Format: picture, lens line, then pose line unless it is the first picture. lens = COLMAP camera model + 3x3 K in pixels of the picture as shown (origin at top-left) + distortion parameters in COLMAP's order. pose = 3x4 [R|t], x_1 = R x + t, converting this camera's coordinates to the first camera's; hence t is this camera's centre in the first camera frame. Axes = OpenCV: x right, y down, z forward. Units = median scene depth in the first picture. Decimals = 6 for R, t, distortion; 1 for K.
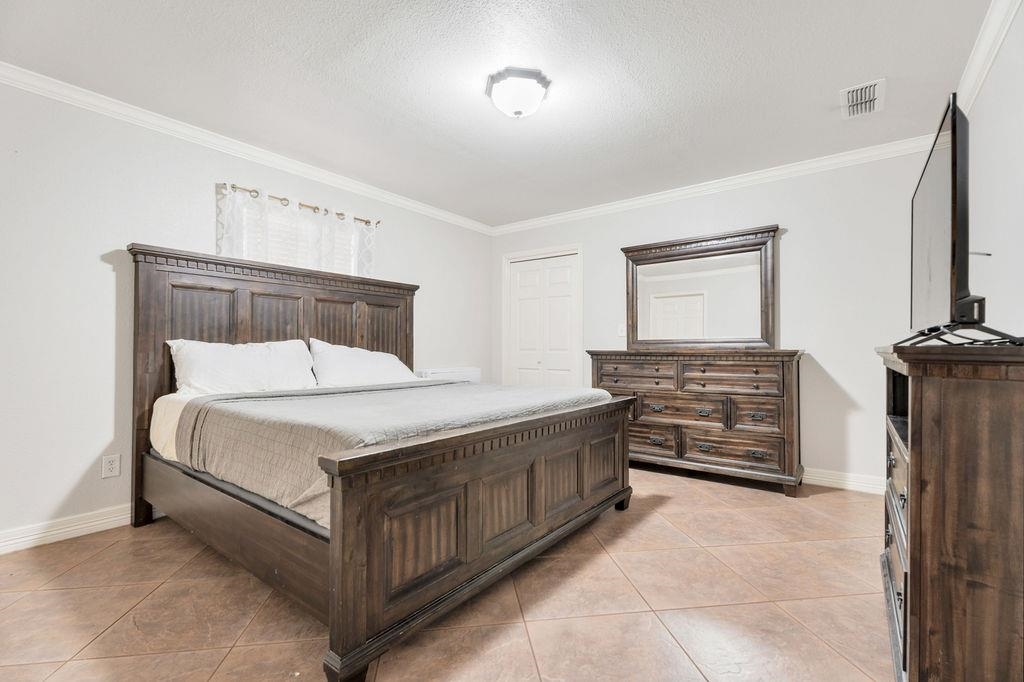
lens RADIAL K [[452.0, 0, 512.5], [0, 452.0, 343.3], [0, 0, 1]] dist [-0.001208, 0.000044]
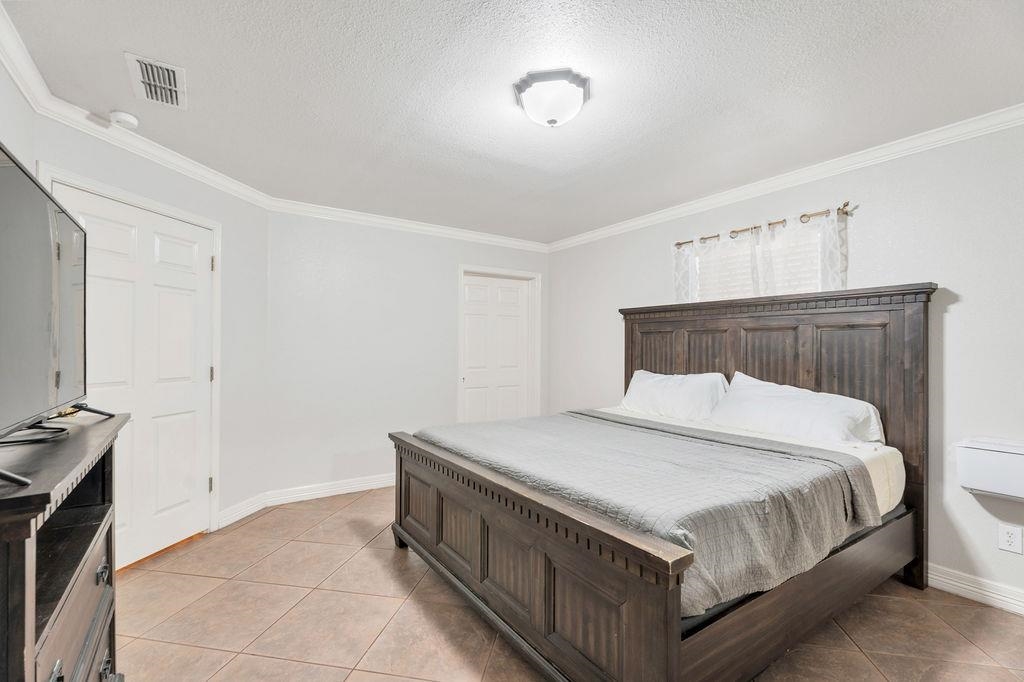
lens RADIAL K [[452.0, 0, 512.5], [0, 452.0, 343.3], [0, 0, 1]] dist [-0.001208, 0.000044]
pose [[-0.303154, -0.008256, -0.952906, 0.599905], [0.001382, 0.999958, -0.009104, -0.062754], [0.952940, -0.004077, -0.303130, 0.847808]]
